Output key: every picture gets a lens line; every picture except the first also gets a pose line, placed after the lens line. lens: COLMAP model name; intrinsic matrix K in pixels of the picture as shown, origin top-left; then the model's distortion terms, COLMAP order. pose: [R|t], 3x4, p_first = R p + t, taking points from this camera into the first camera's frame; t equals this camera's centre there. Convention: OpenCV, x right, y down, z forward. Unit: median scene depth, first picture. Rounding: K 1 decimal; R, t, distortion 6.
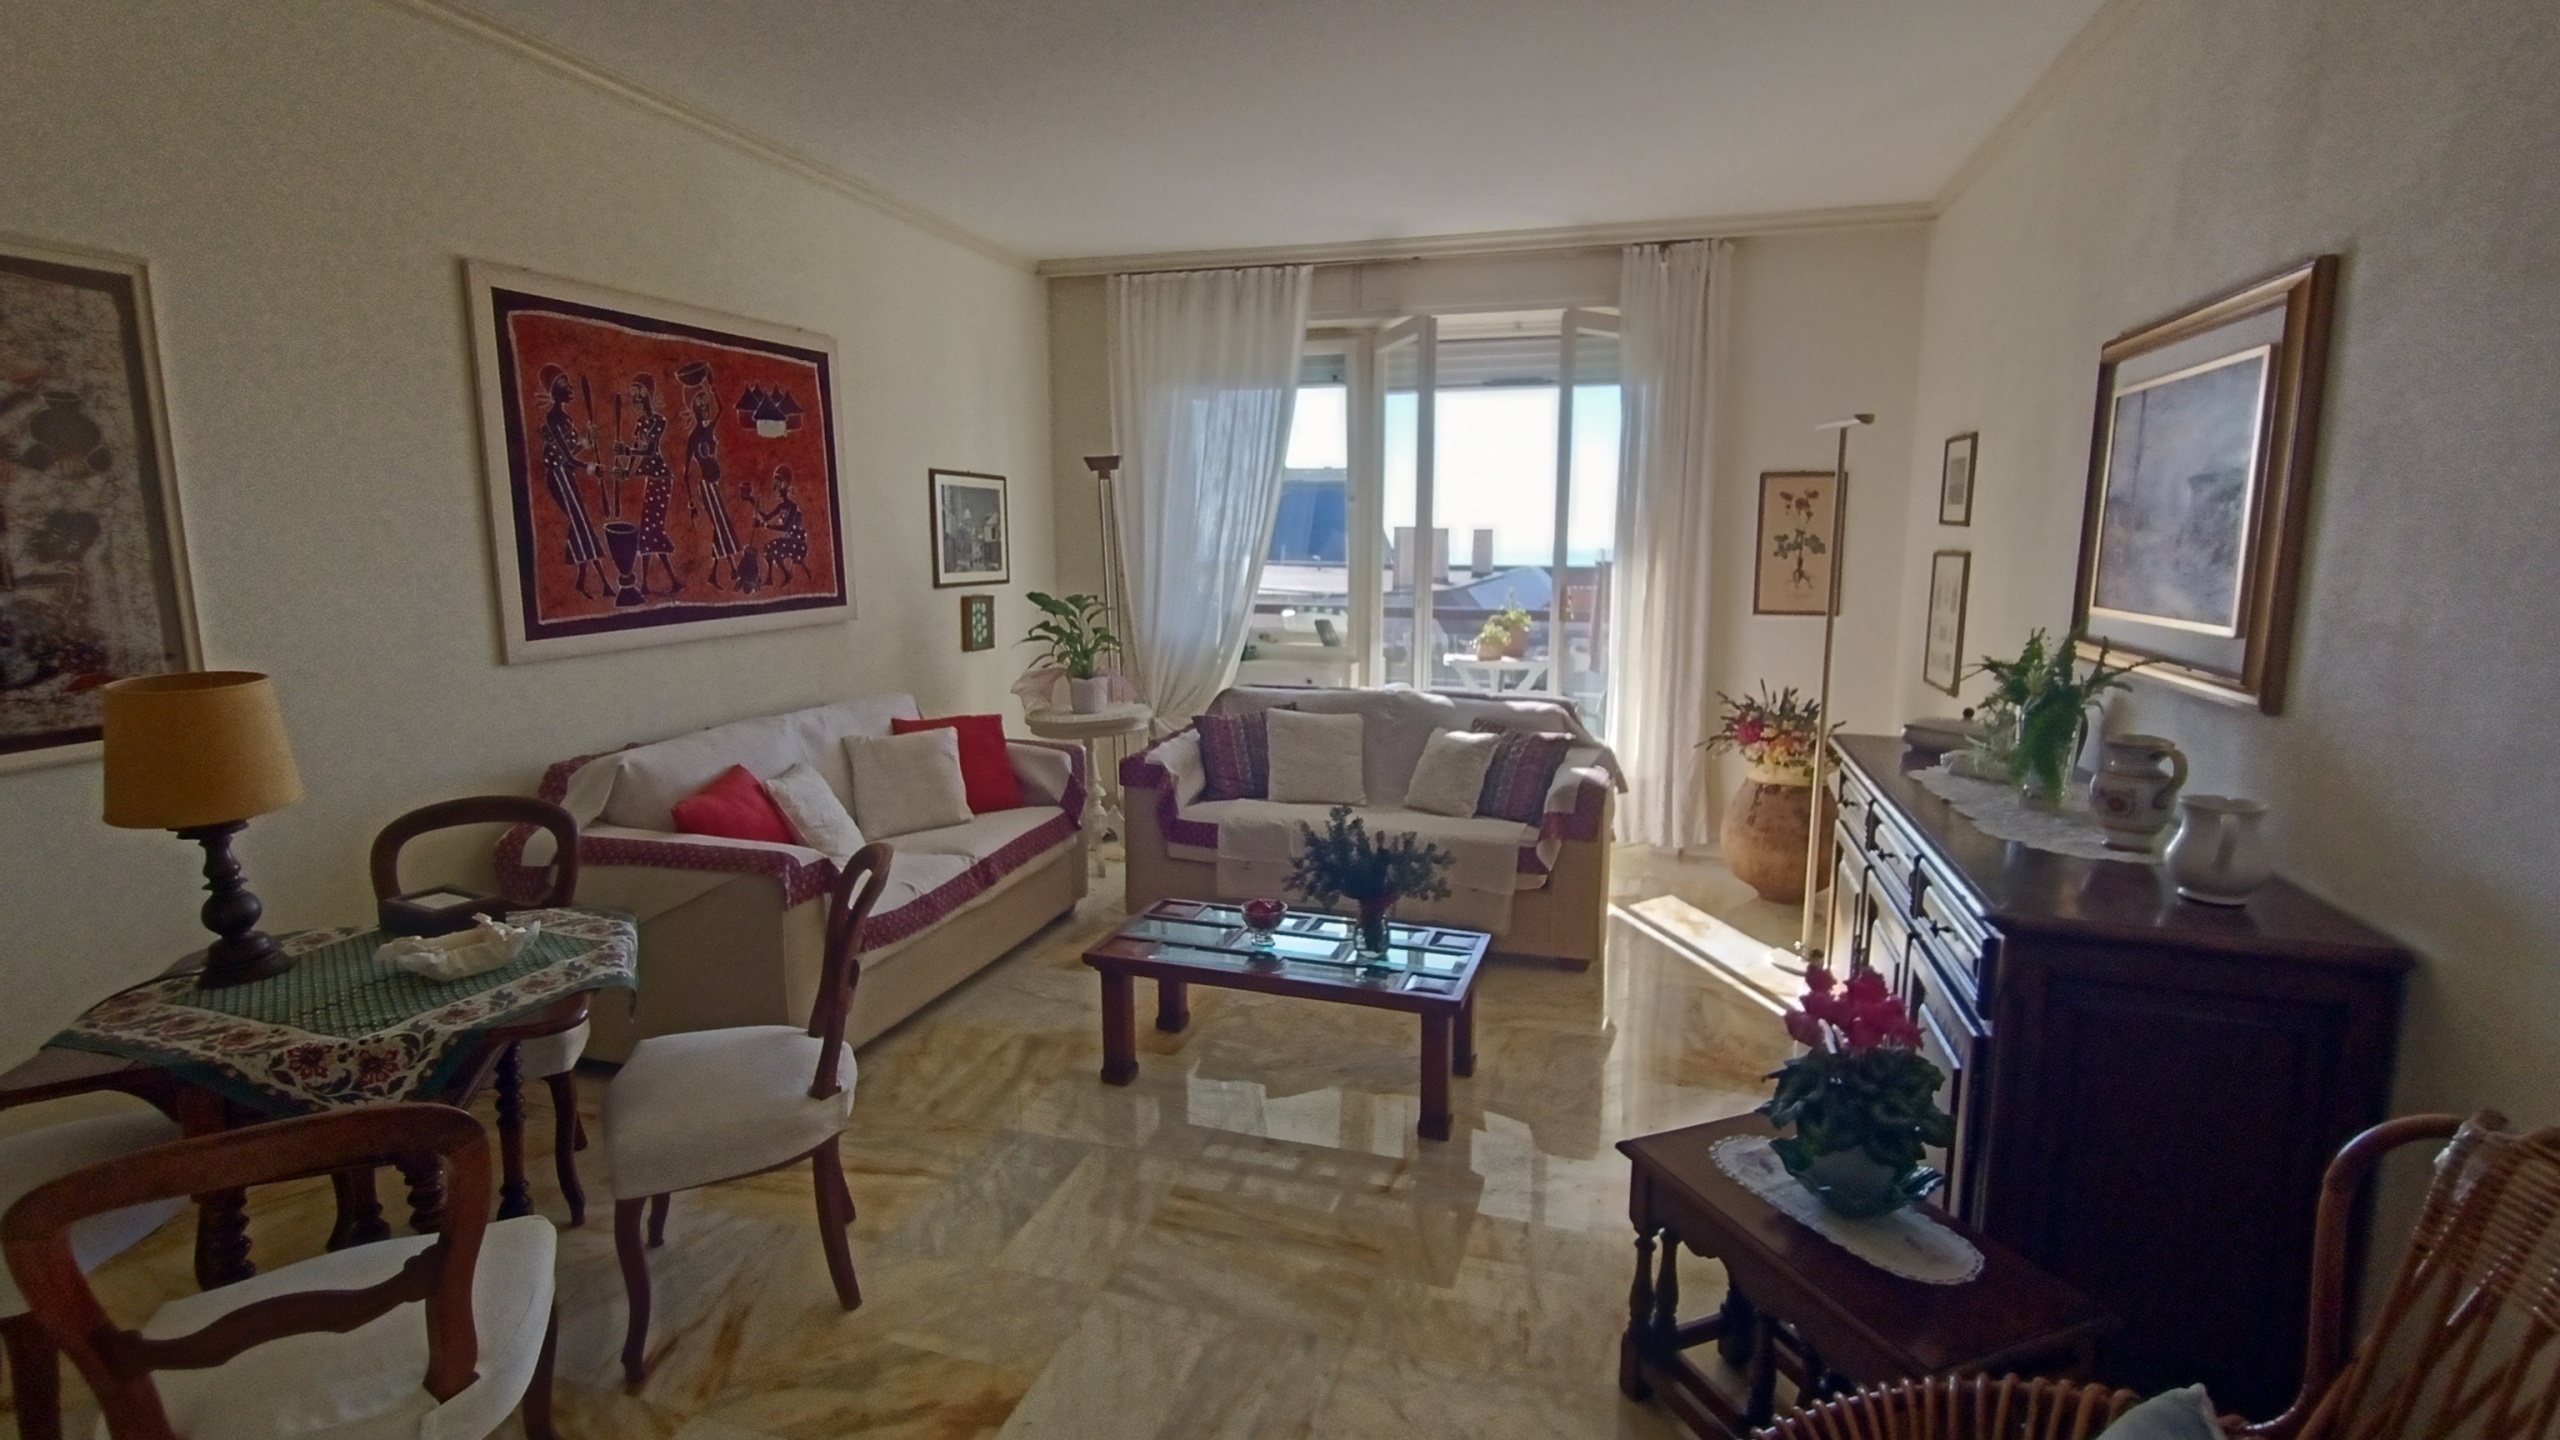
lens RADIAL K [[1164.3, 0, 1281.9], [0, 1164.3, 687.5], [0, 0, 1]] dist [-0.002624, 0.000564]
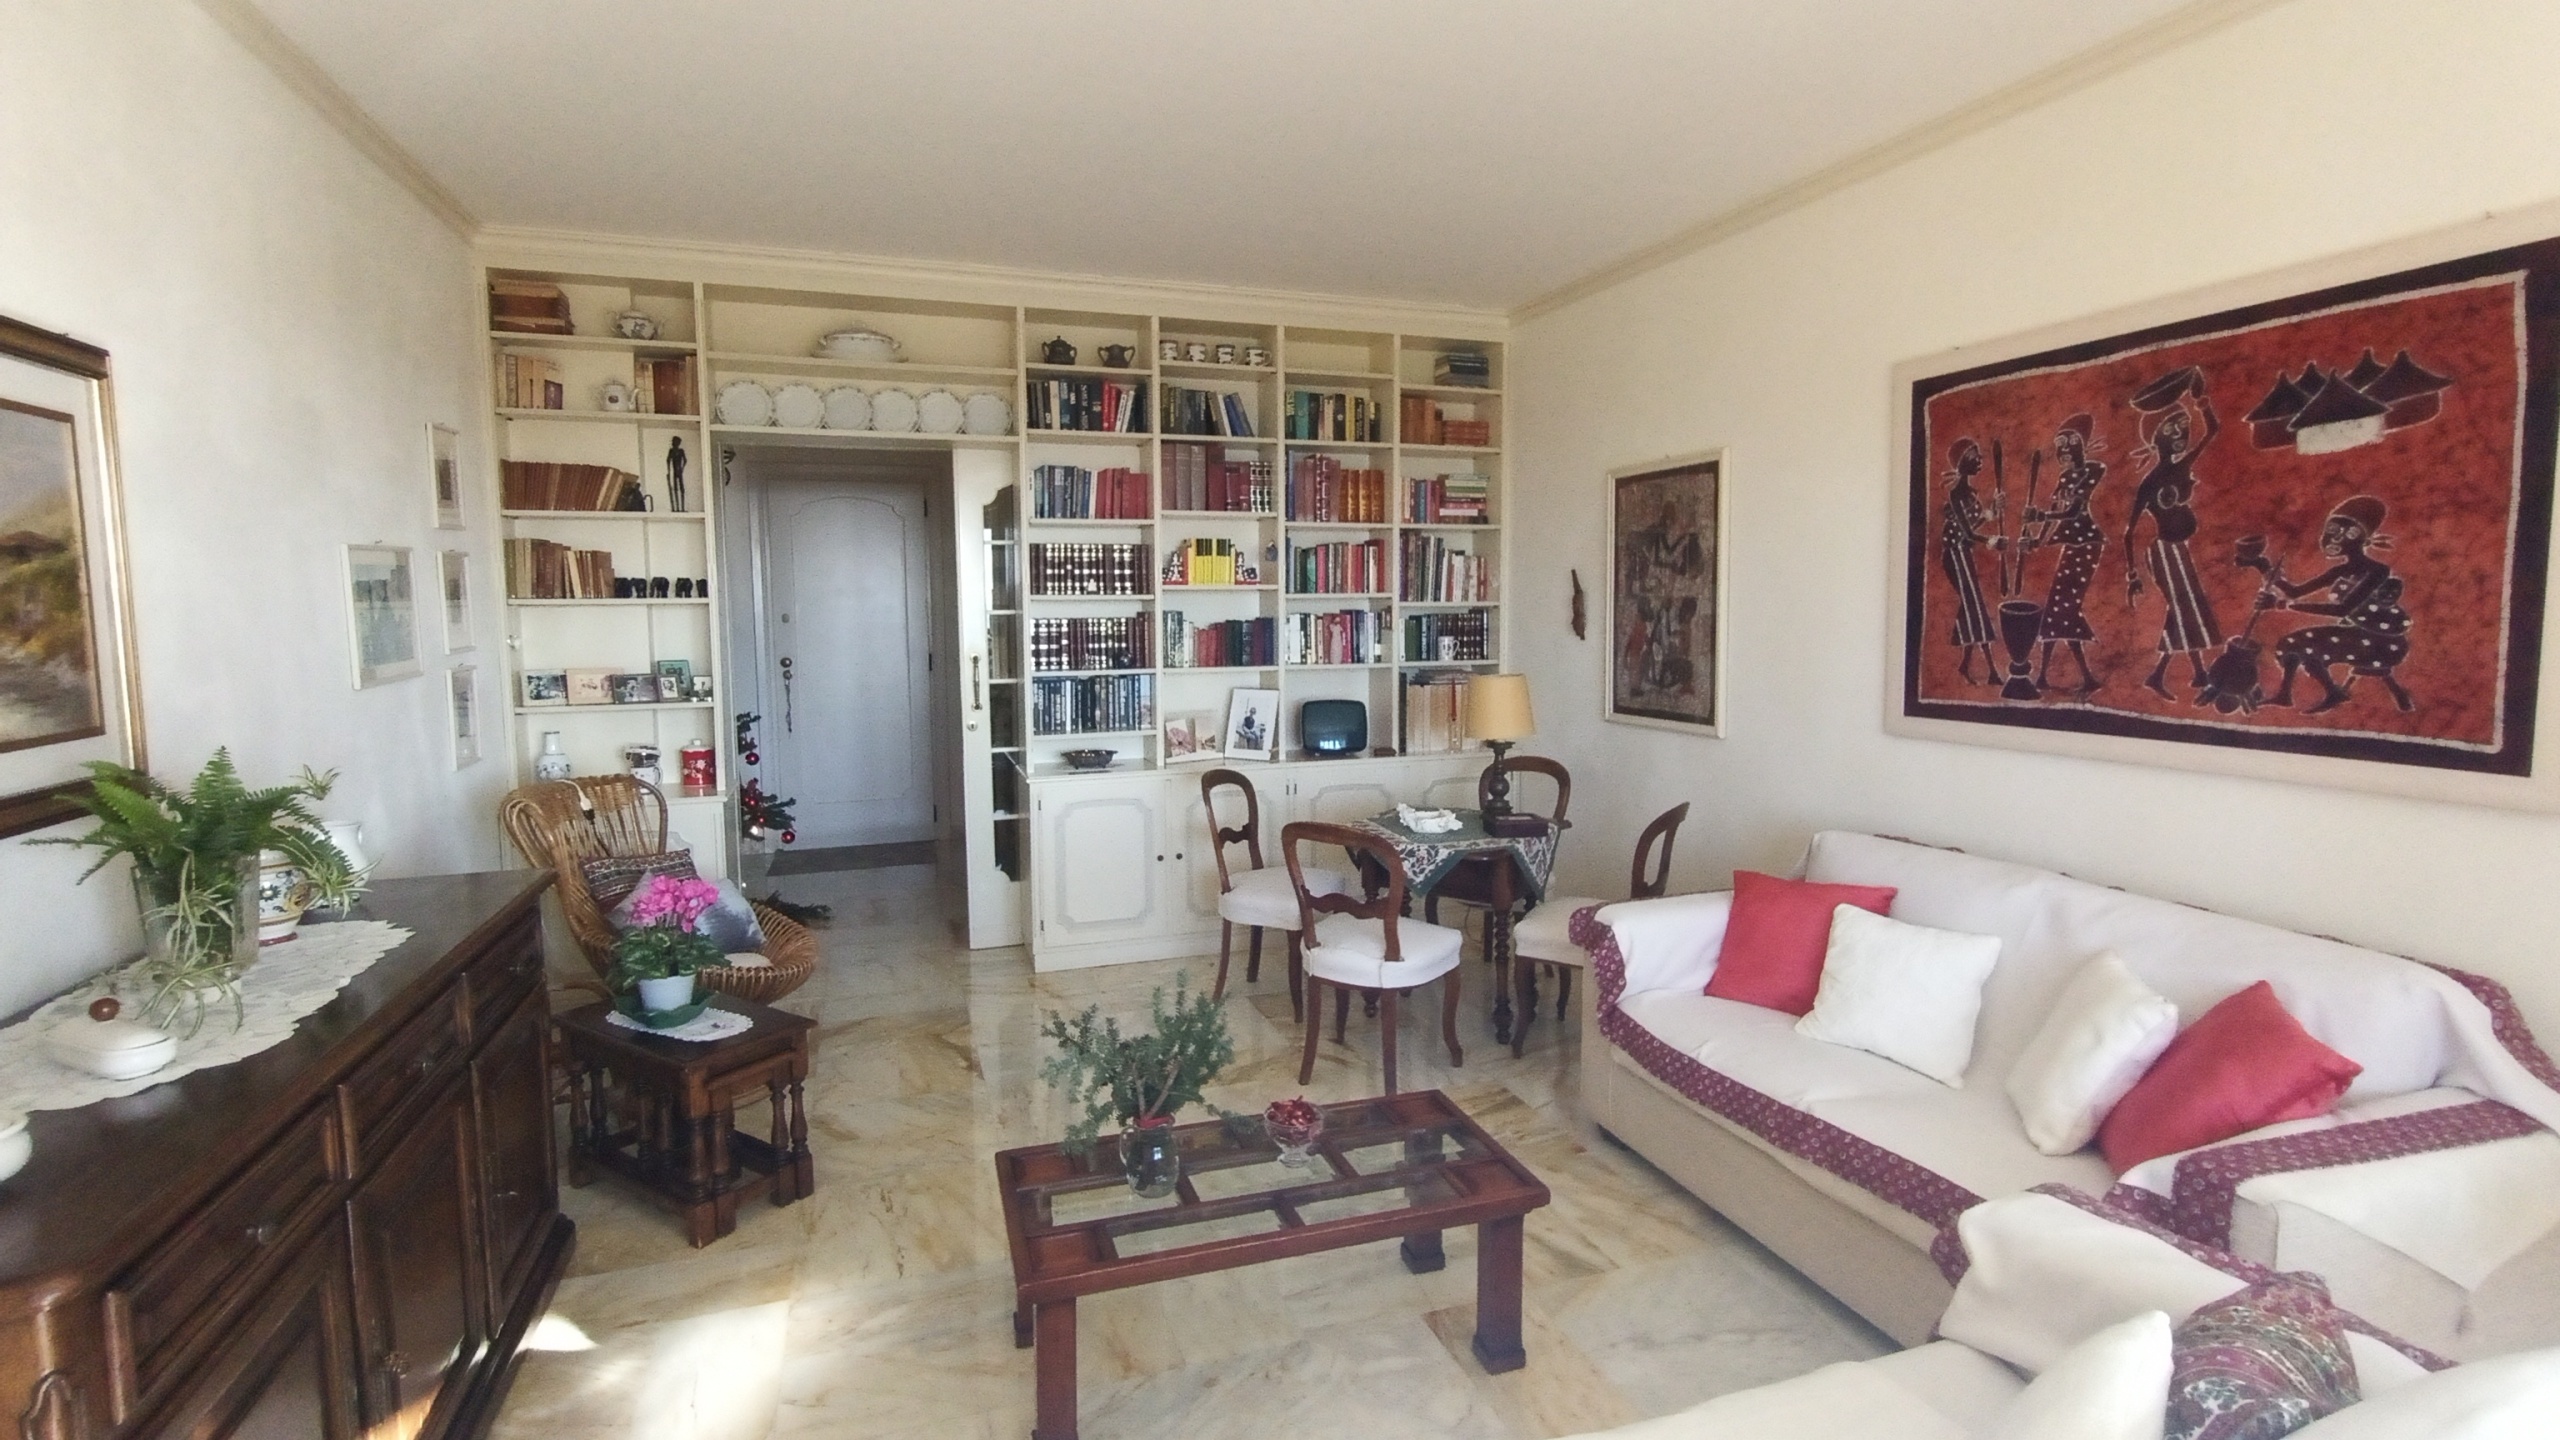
lens RADIAL K [[1164.3, 0, 1305.3], [0, 1164.3, 702.2], [0, 0, 1]] dist [-0.002624, 0.000564]
pose [[-0.794391, 0.054217, -0.604983, 0.297239], [-0.080475, 0.977834, 0.193301, -0.154229], [0.602053, 0.202242, -0.772419, 1.089978]]
